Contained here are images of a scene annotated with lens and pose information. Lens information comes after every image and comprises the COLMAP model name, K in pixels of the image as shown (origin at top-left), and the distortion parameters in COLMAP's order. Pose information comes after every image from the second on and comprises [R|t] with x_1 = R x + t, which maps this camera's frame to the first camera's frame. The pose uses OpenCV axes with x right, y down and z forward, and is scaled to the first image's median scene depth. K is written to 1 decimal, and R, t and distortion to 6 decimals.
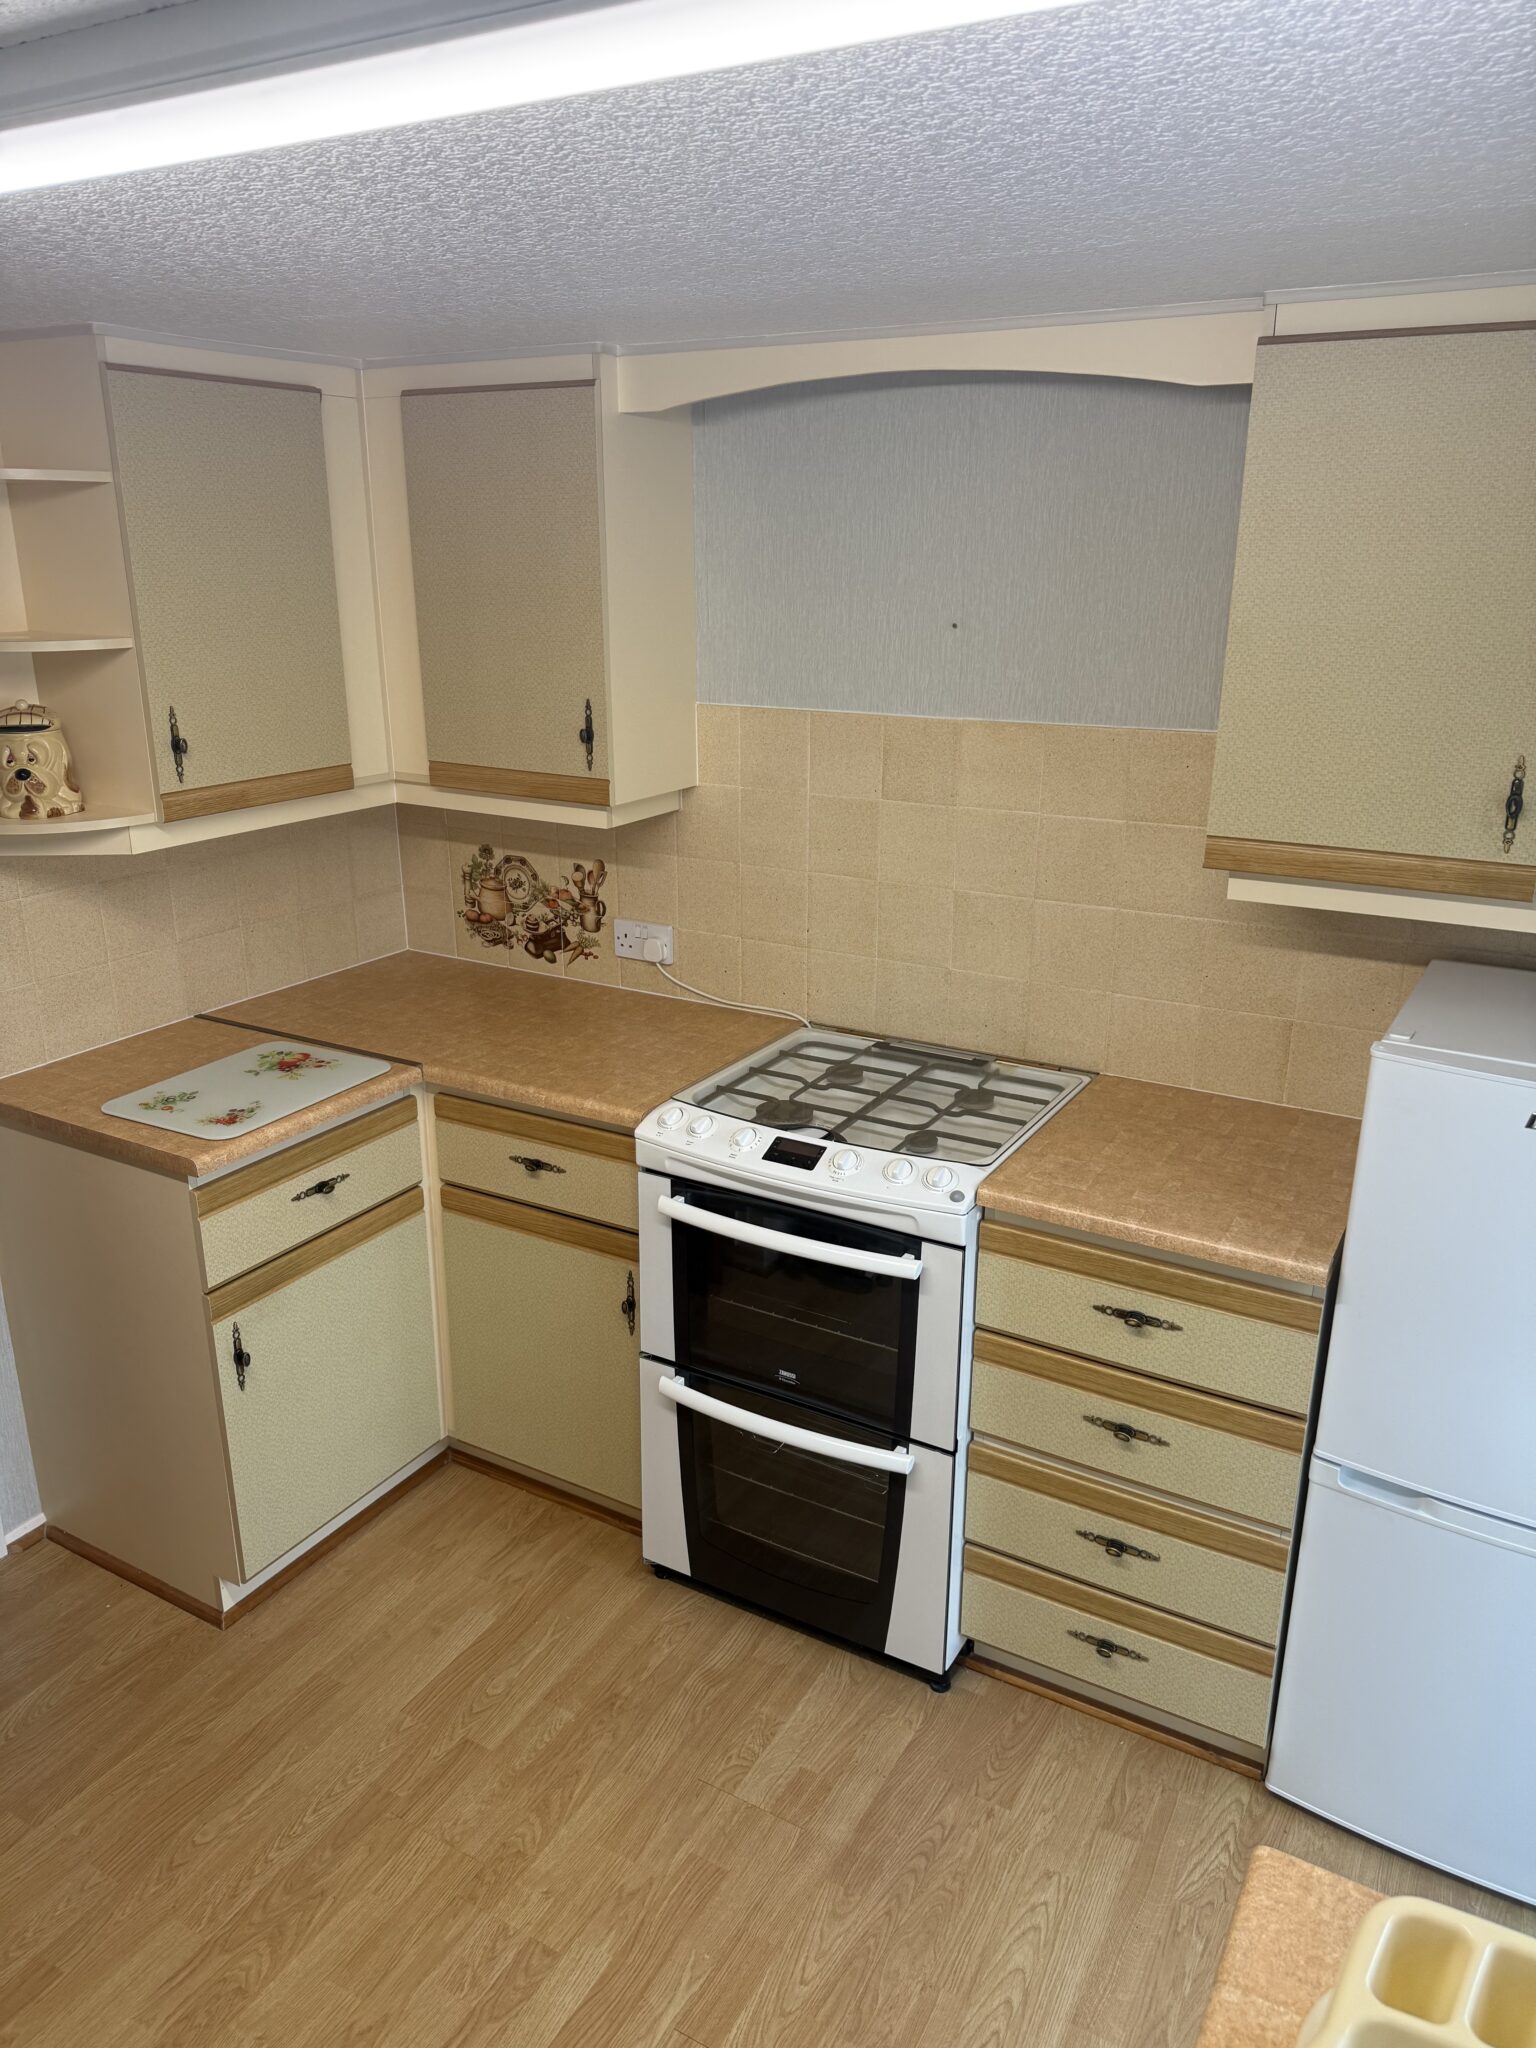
lens RADIAL K [[1444.0, 0, 782.9], [0, 1444.0, 1029.4], [0, 0, 1]] dist [0.056961, -0.067912]
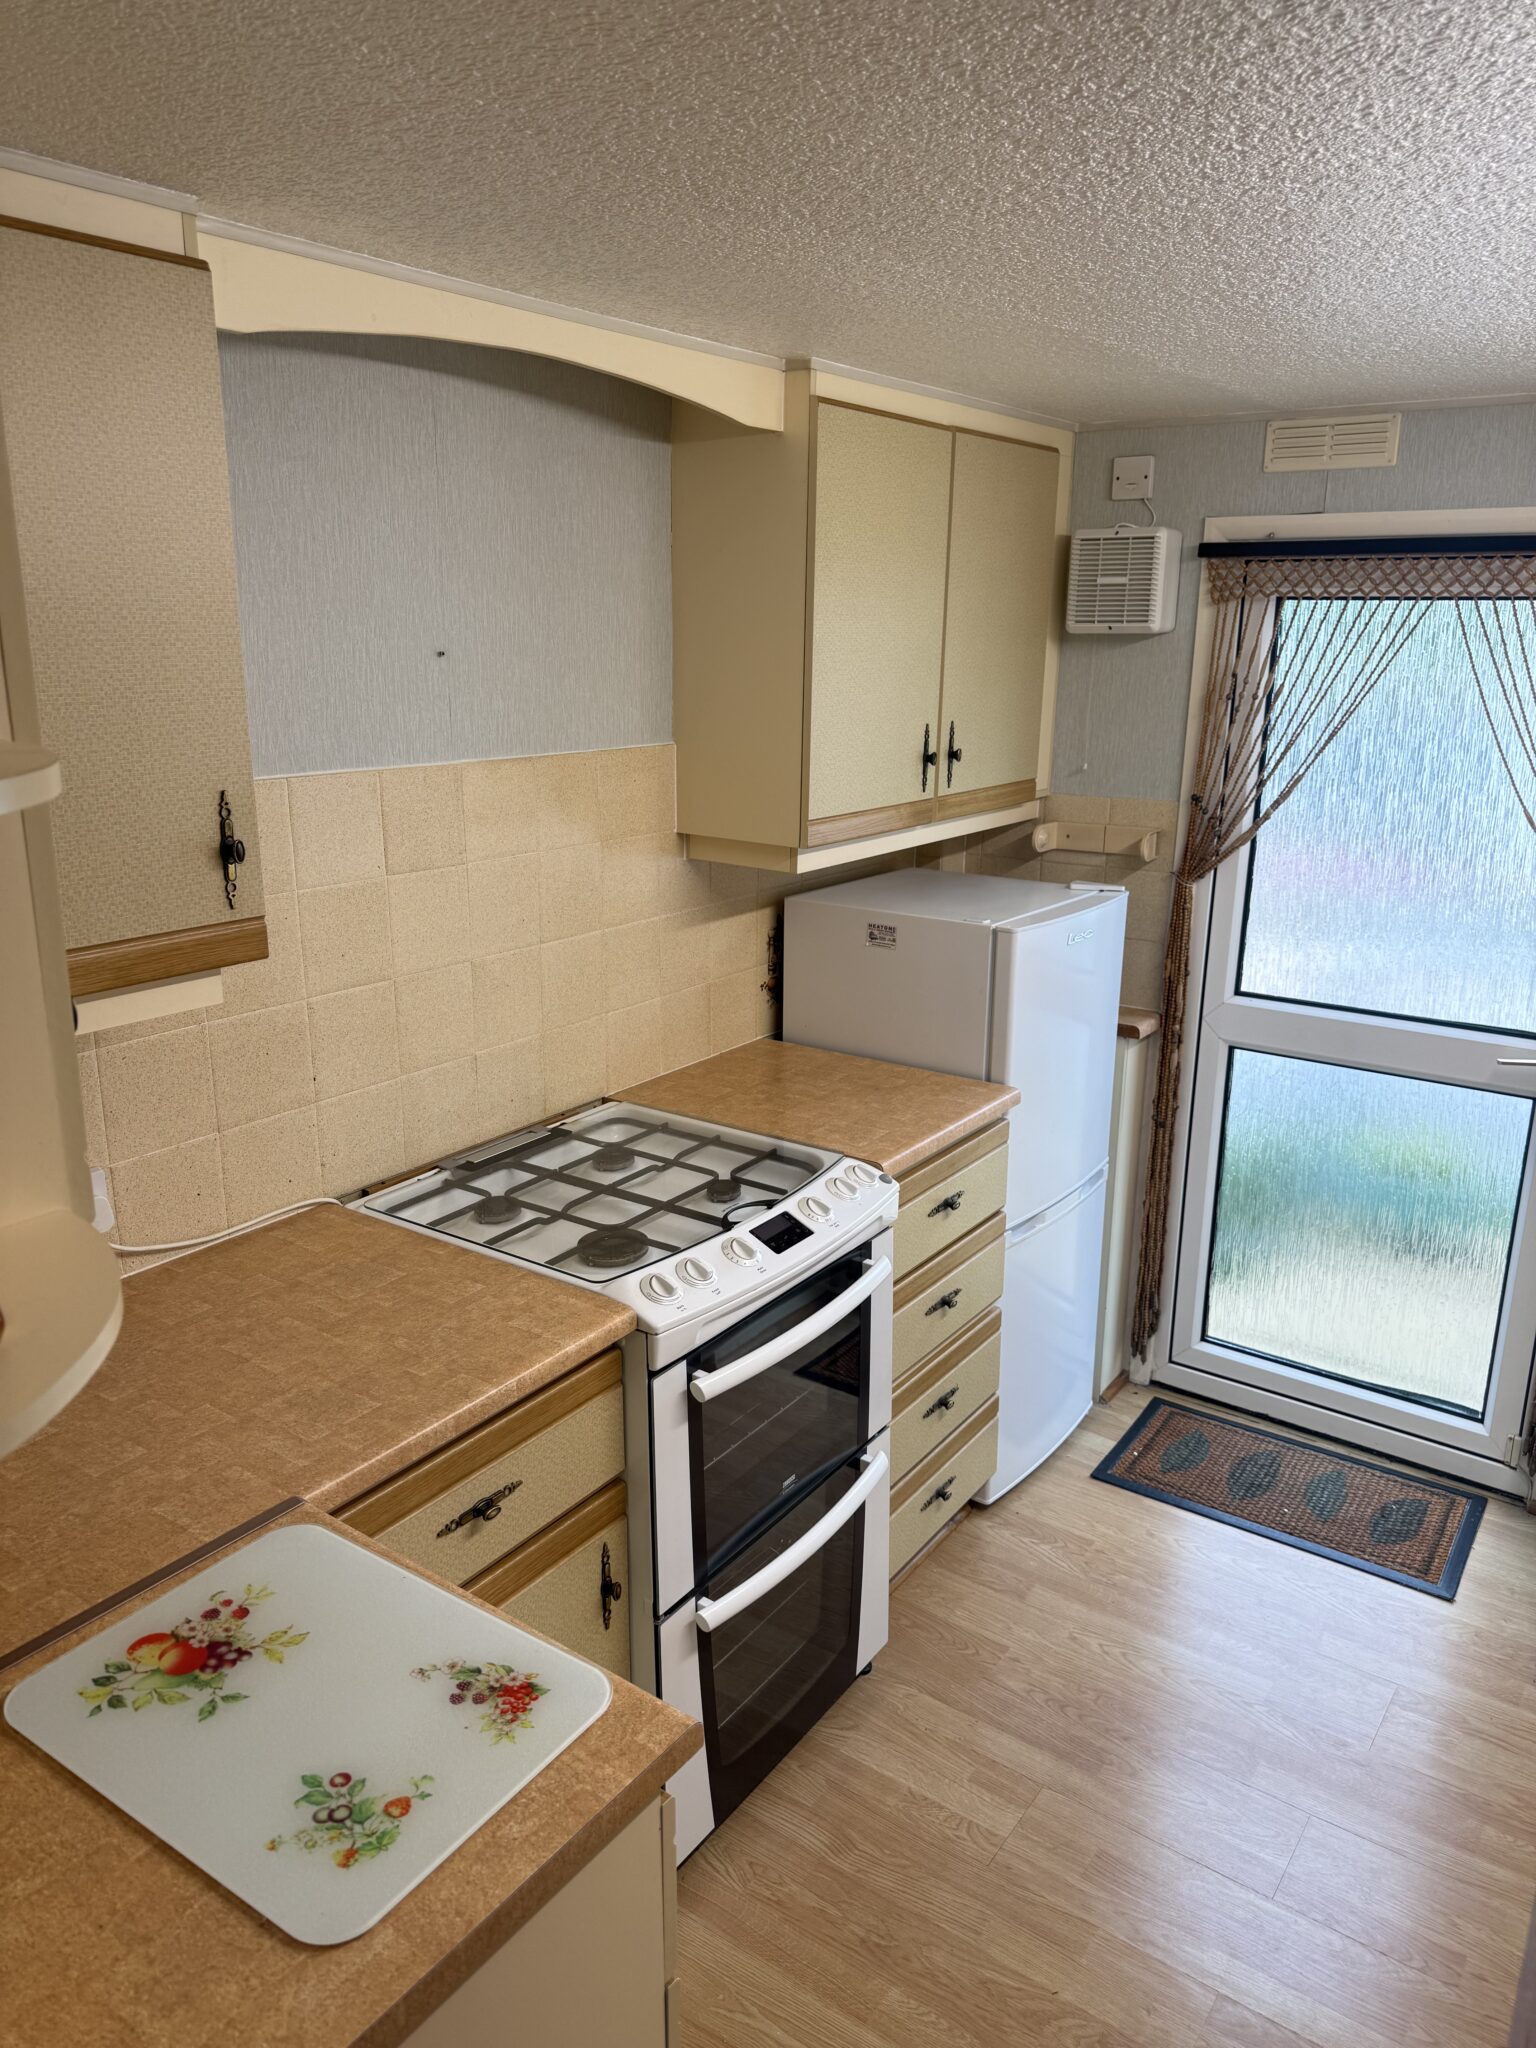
lens RADIAL K [[1444.0, 0, 782.7], [0, 1444.0, 1021.8], [0, 0, 1]] dist [0.056961, -0.067912]
pose [[0.090964, -0.265741, 0.959744, -0.606761], [0.300142, 0.926241, 0.228017, -0.177301], [-0.949548, 0.267318, 0.164014, 0.606473]]
